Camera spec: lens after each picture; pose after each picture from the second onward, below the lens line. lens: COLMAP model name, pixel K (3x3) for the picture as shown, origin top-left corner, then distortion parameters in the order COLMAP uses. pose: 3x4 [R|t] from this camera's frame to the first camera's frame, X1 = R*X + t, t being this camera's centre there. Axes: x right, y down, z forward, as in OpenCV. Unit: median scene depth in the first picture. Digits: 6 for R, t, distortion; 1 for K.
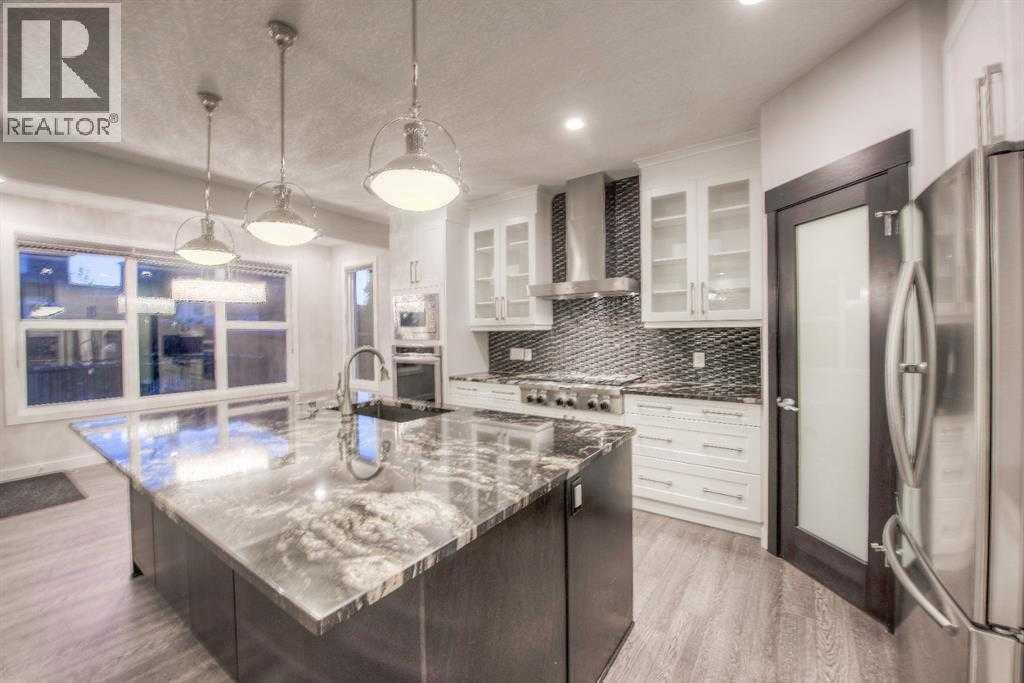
lens RADIAL K [[415.2, 0, 512.0], [0, 415.2, 341.5], [0, 0, 1]] dist [-0.001456, -0.000050]
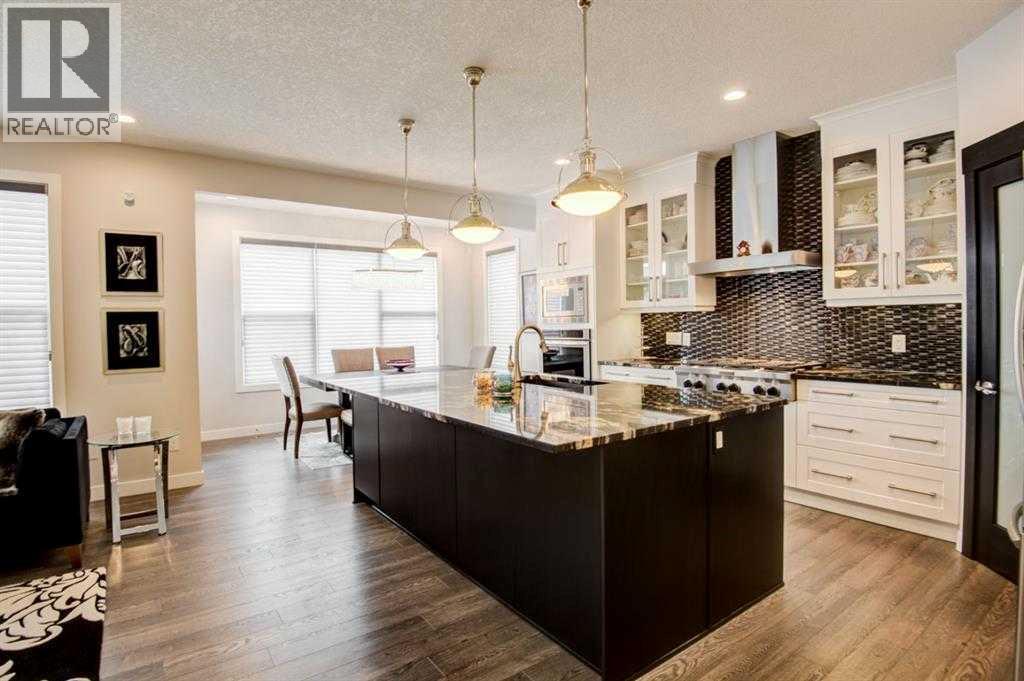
lens RADIAL K [[516.7, 0, 492.0], [0, 516.7, 335.2], [0, 0, 1]] dist [-0.002313, -0.029346]
pose [[0.944186, 0.003210, -0.329398, 0.011516], [-0.001569, 0.999985, 0.005247, 0.025038], [0.329410, -0.004438, 0.944177, -0.270215]]
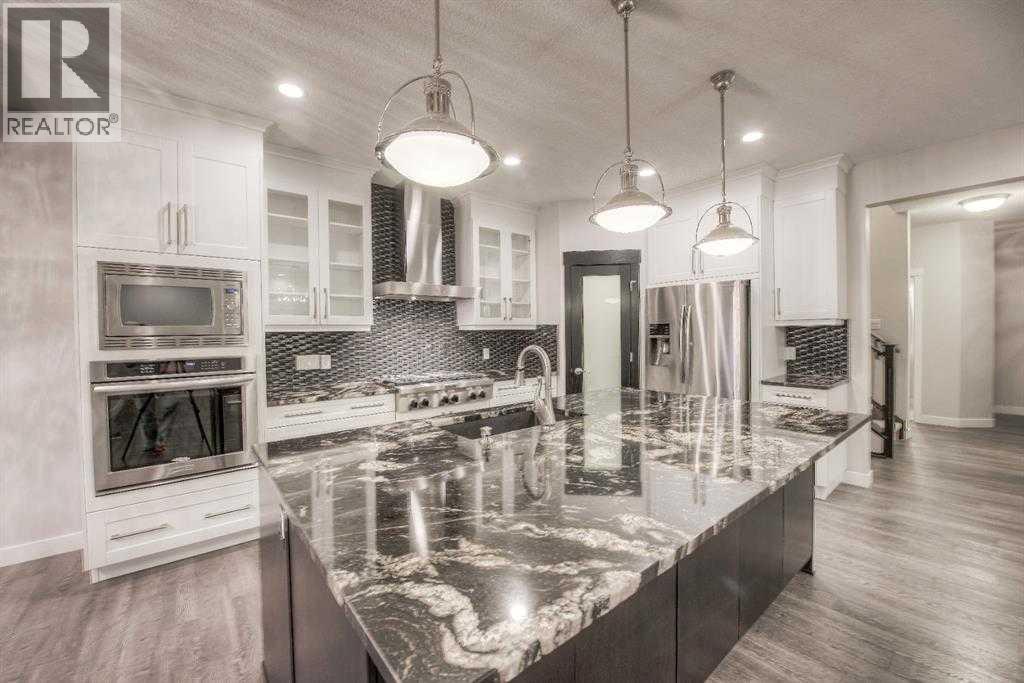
lens RADIAL K [[404.3, 0, 512.0], [0, 404.3, 341.5], [0, 0, 1]] dist [-0.000389, -0.000006]
pose [[0.255922, -0.014472, 0.966589, -0.869174], [0.031952, 0.999468, 0.006504, -0.002105], [-0.966169, 0.029220, 0.256249, 0.621899]]
